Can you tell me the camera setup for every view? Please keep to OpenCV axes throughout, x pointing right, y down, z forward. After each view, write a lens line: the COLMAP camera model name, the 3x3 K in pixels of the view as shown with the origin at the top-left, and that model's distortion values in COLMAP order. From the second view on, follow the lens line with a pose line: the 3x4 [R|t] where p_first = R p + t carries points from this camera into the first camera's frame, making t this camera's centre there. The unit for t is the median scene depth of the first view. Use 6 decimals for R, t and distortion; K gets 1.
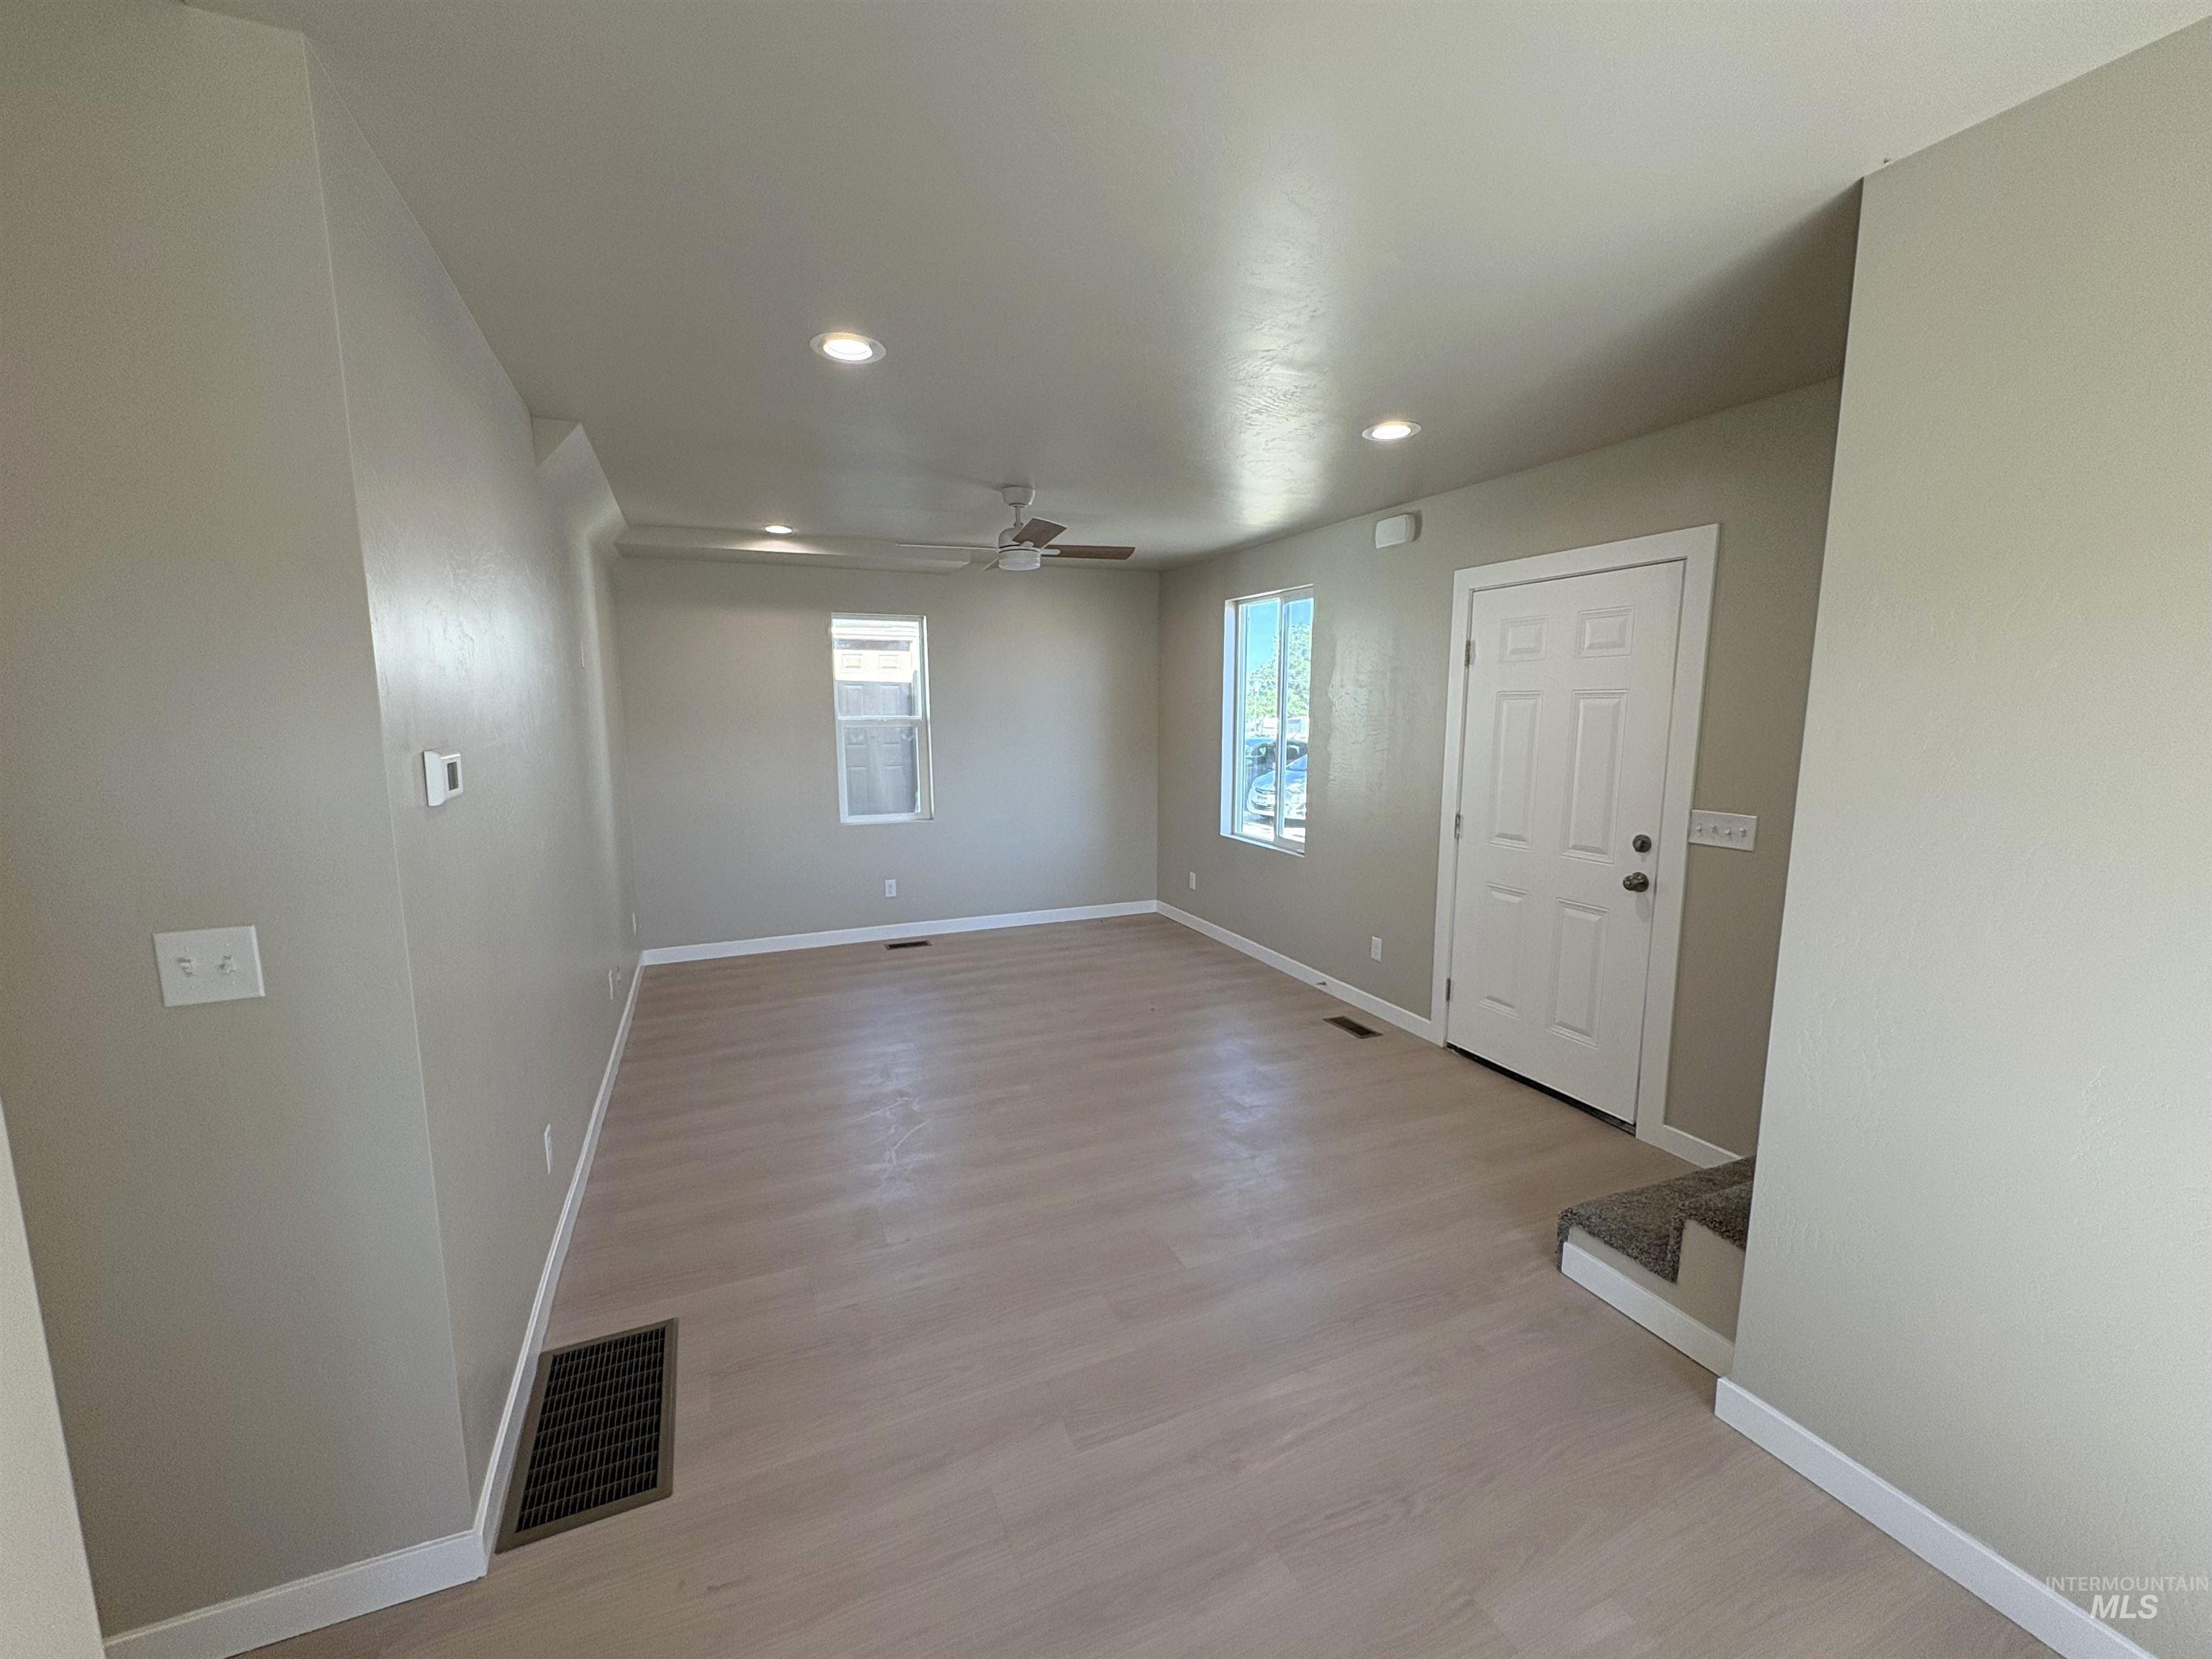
lens RADIAL K [[862.2, 0, 1110.9], [0, 862.2, 828.0], [0, 0, 1]] dist [0.006410, -0.000081]
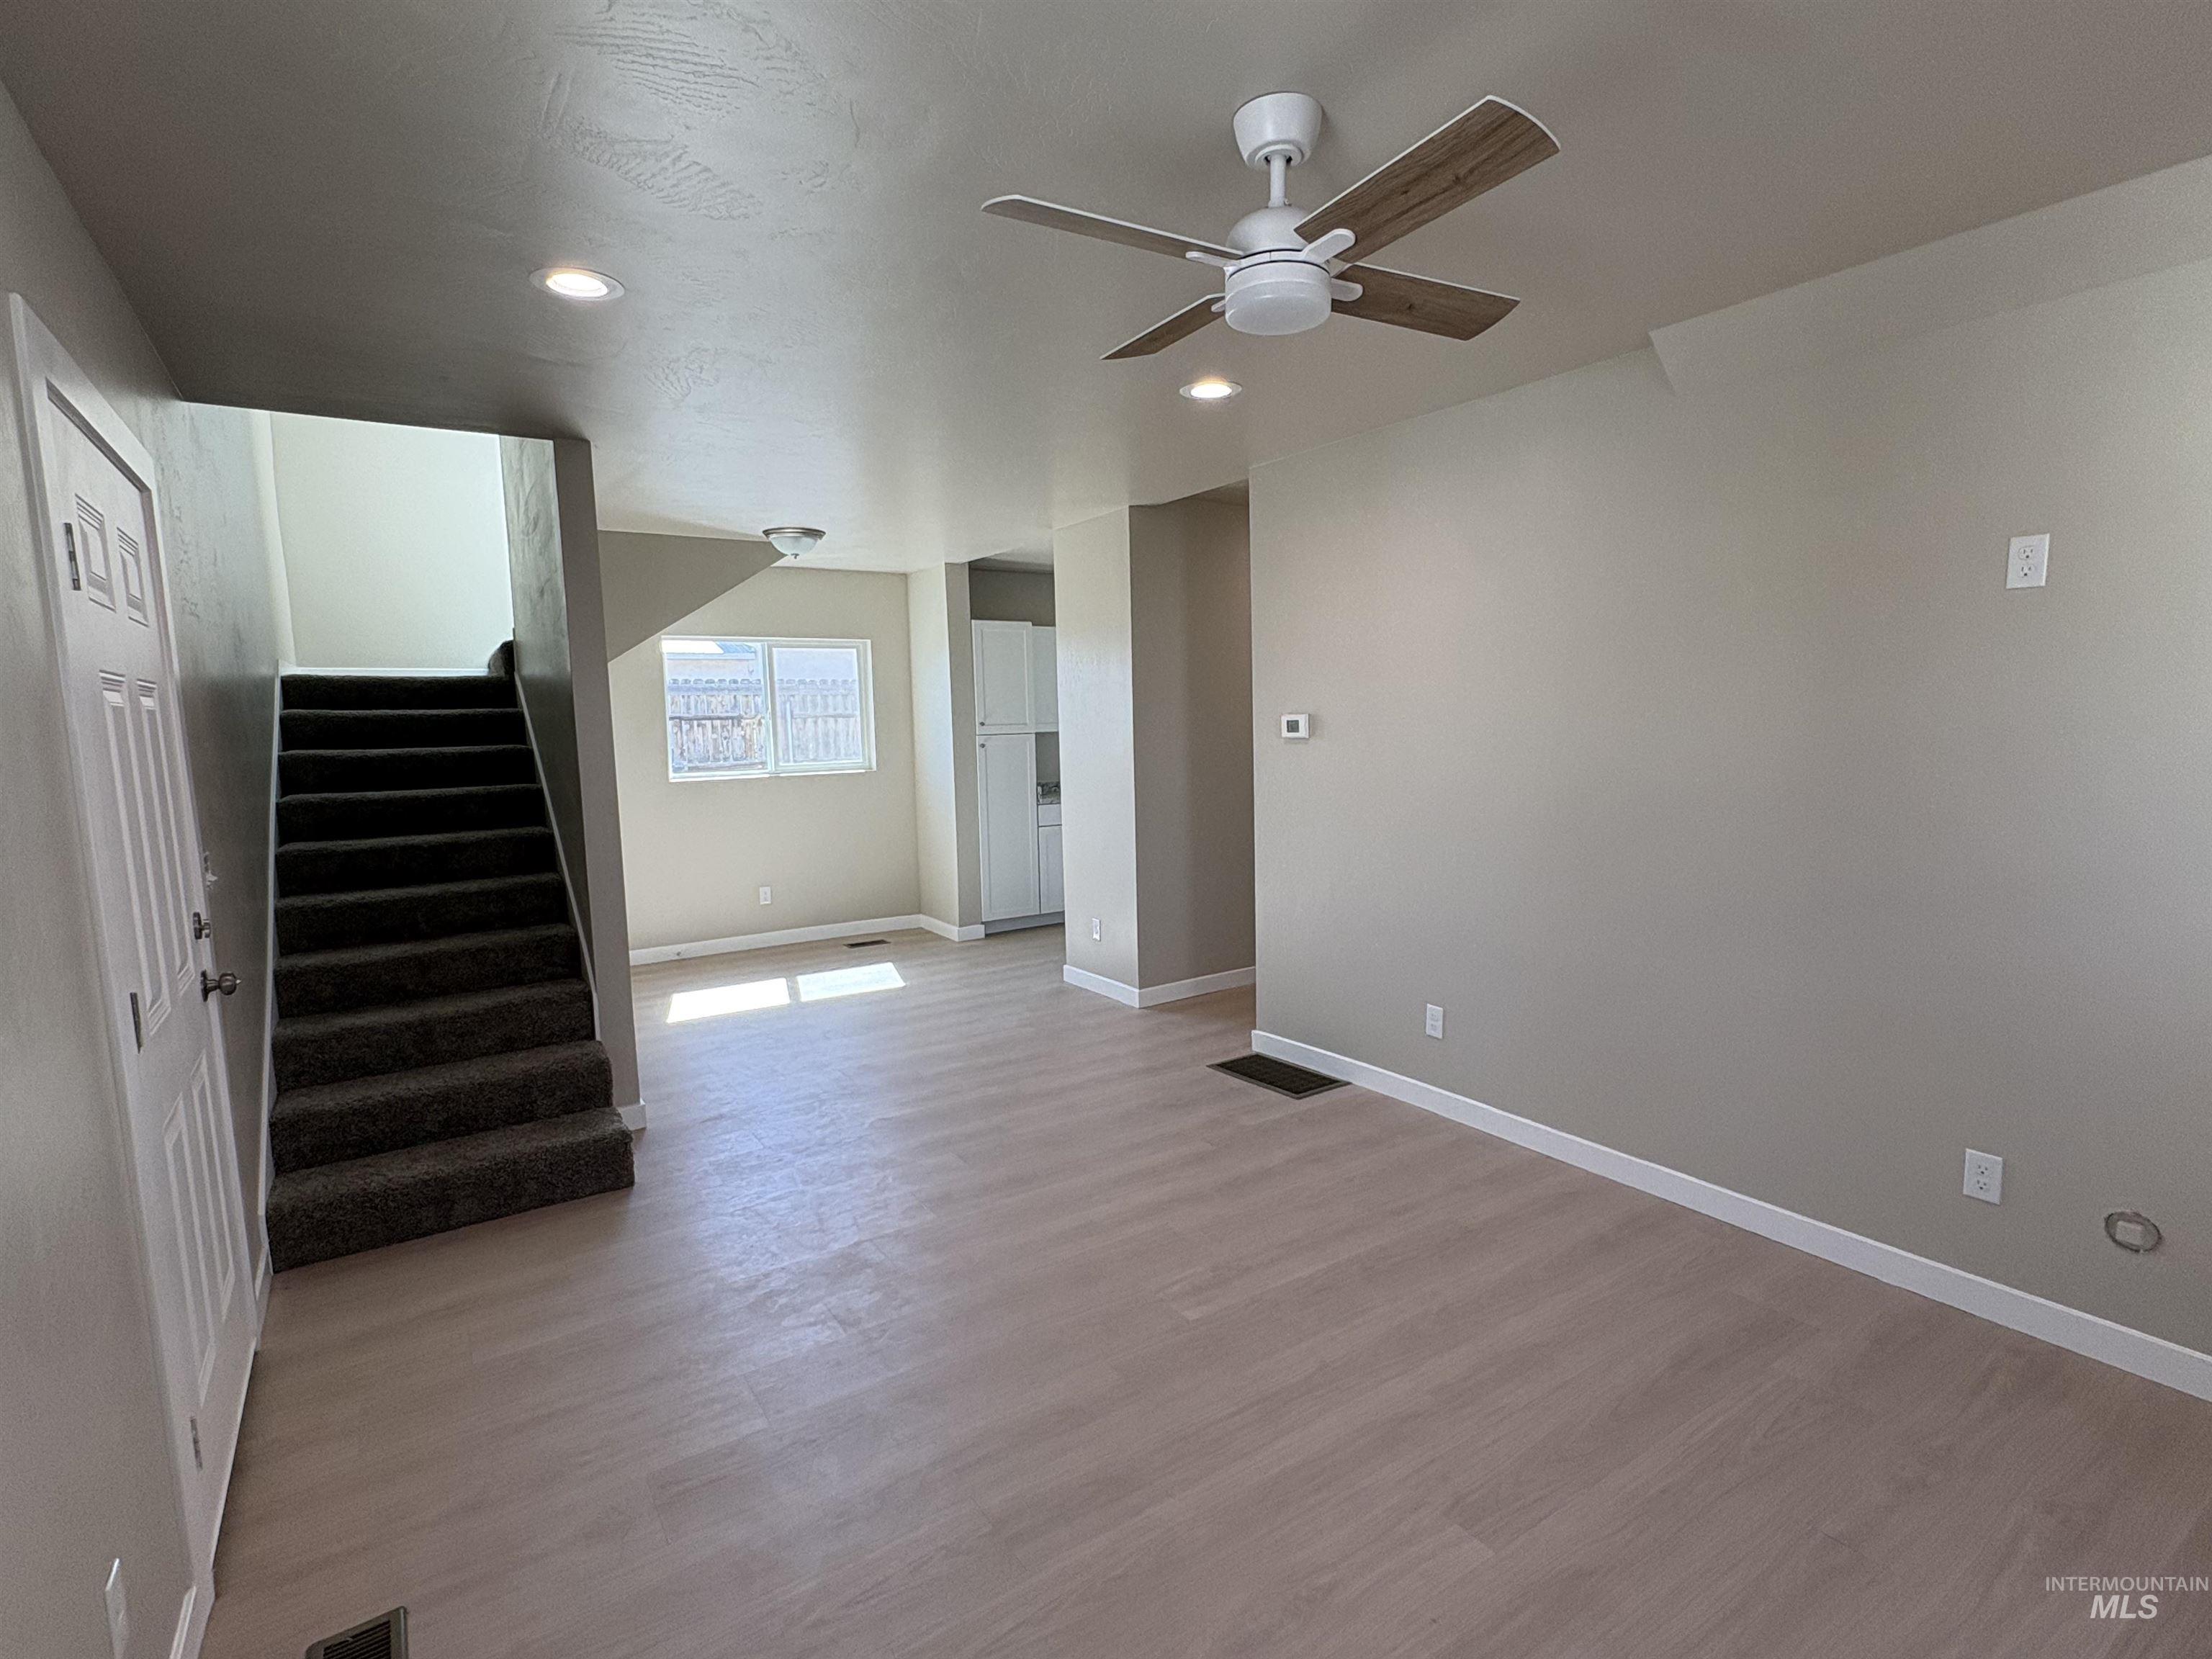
lens RADIAL K [[1088.2, 0, 1100.8], [0, 1088.2, 828.4], [0, 0, 1]] dist [-0.000407, -0.000328]
pose [[-0.987406, 0.039510, -0.153195, 0.066030], [0.002501, 0.972092, 0.234588, -0.207743], [0.158188, 0.231251, -0.959948, 1.631186]]
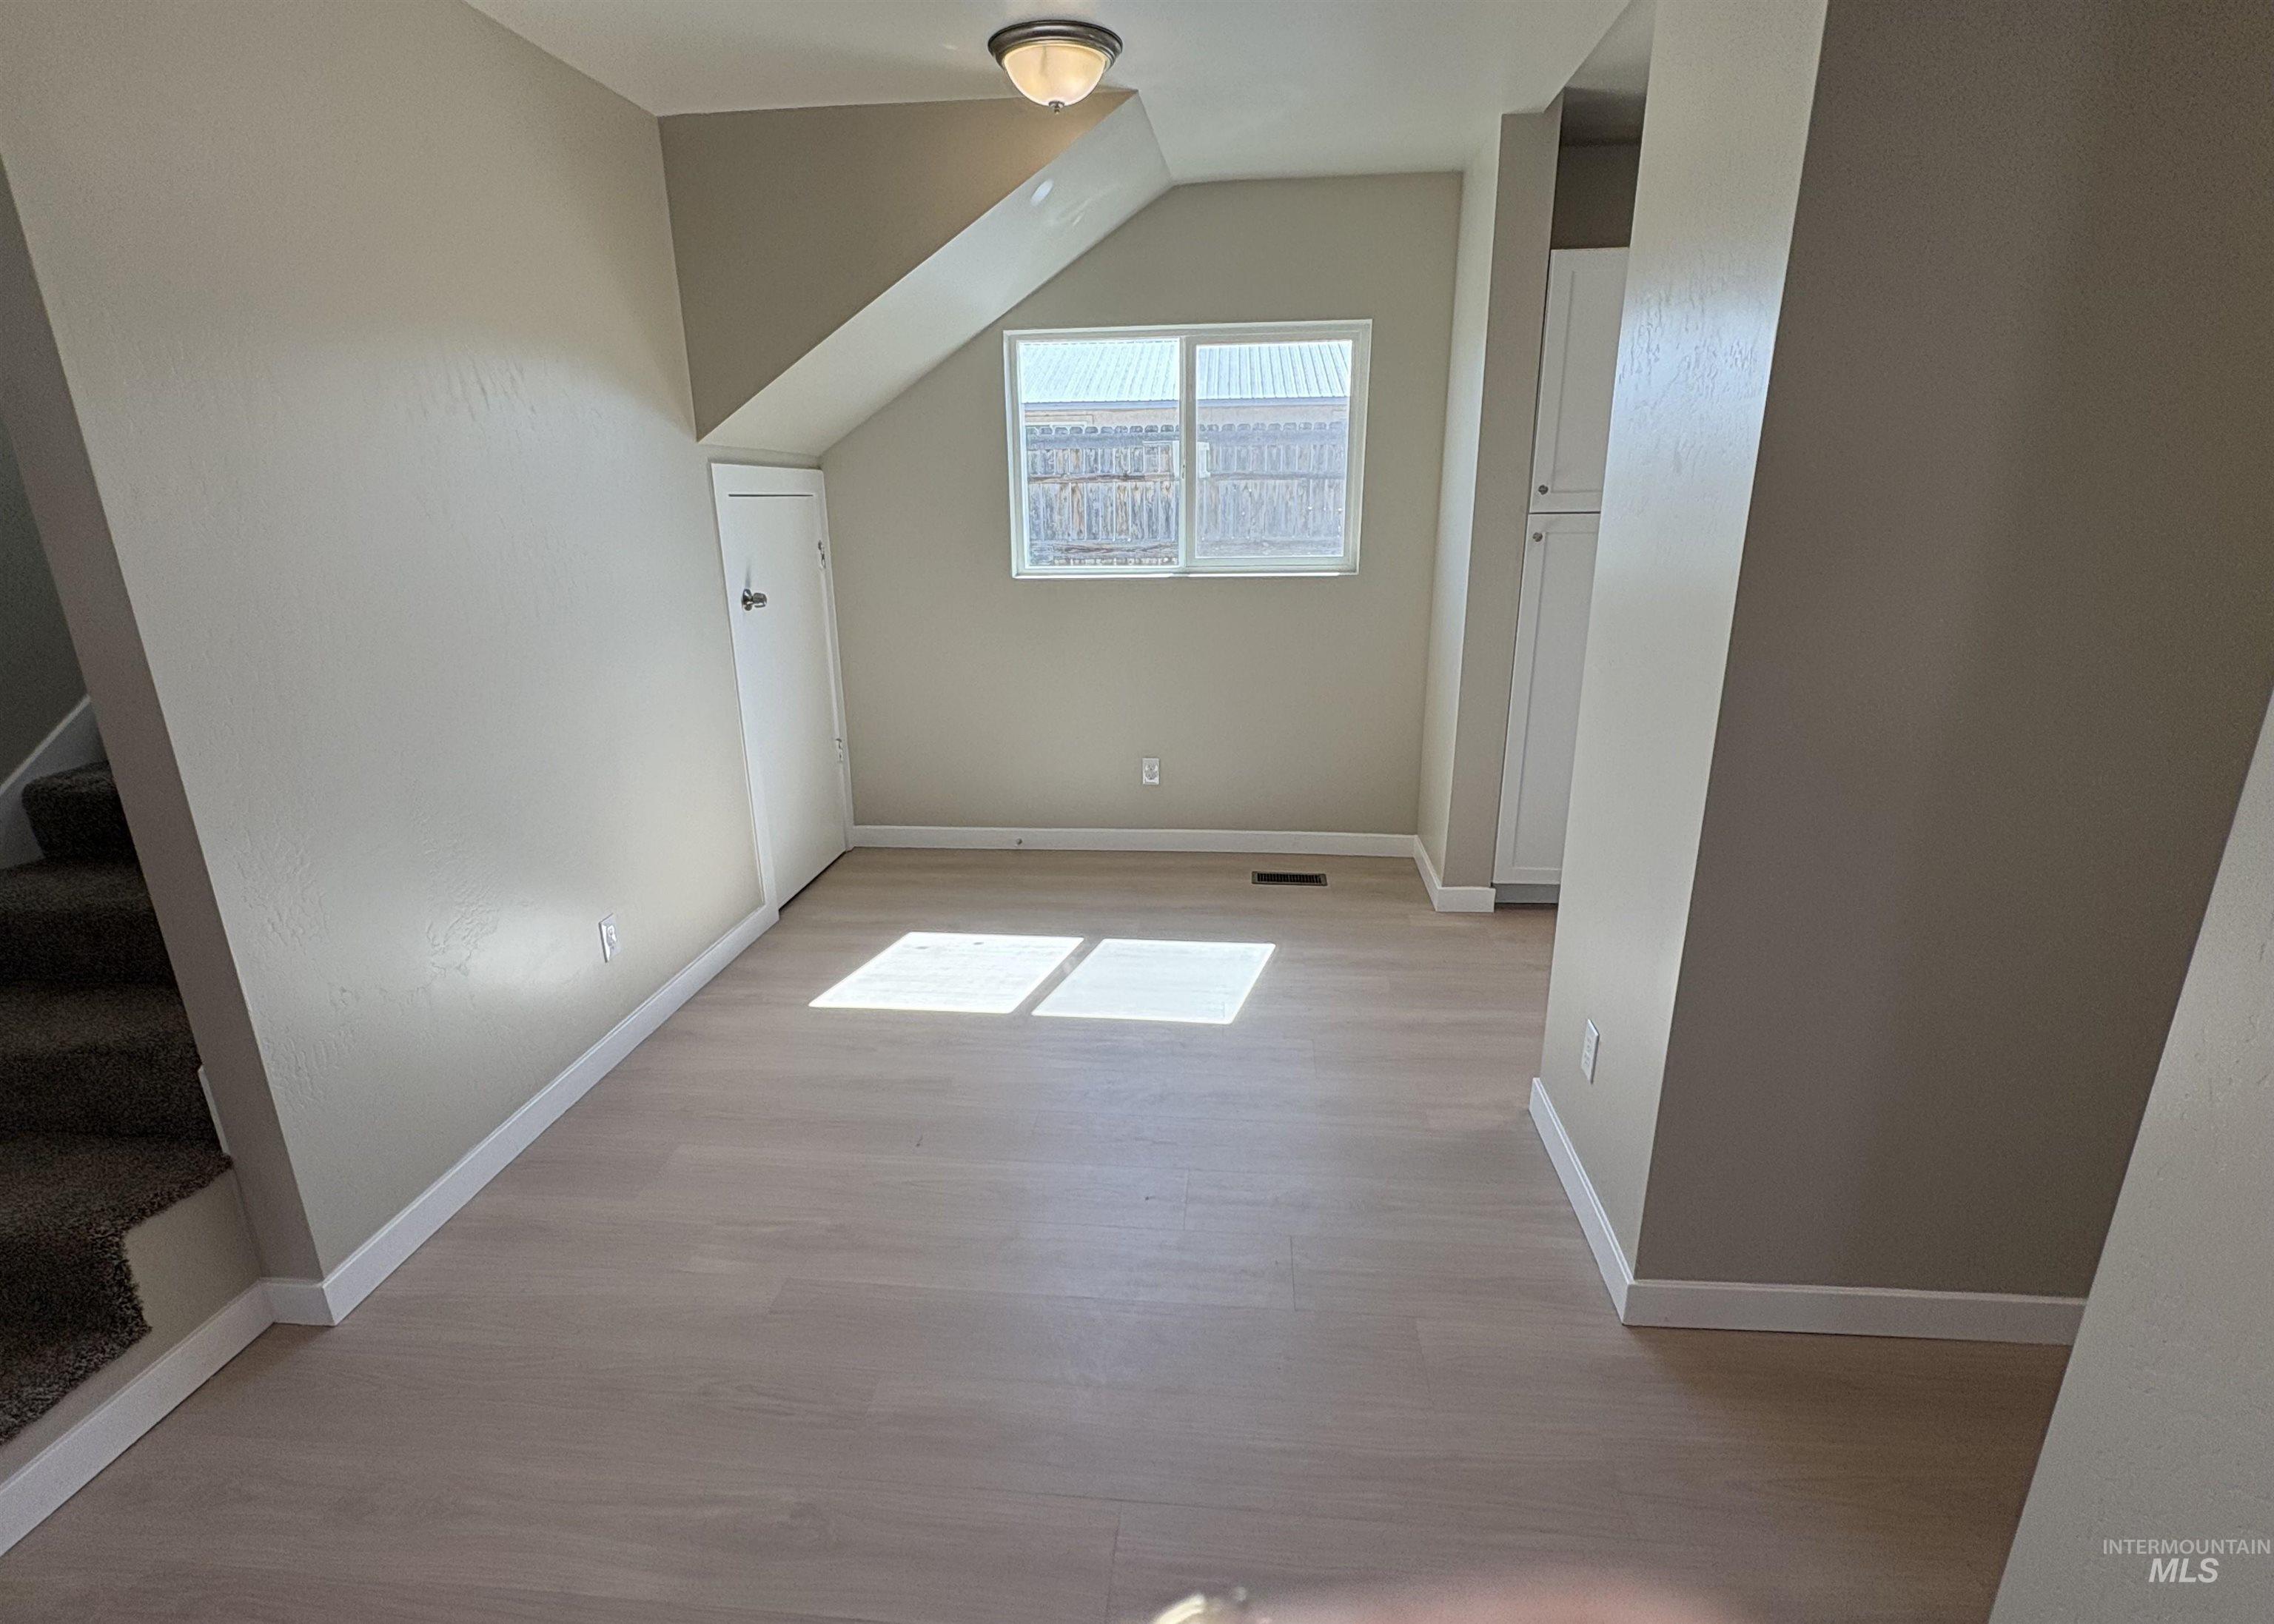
lens RADIAL K [[1108.6, 0, 1141.6], [0, 1108.6, 857.8], [0, 0, 1]] dist [-0.000051, 0.000208]
pose [[-0.871365, -0.142025, 0.469630, -0.233895], [0.080180, 0.903098, 0.421882, -0.071044], [-0.484040, 0.405268, -0.775540, 0.678093]]
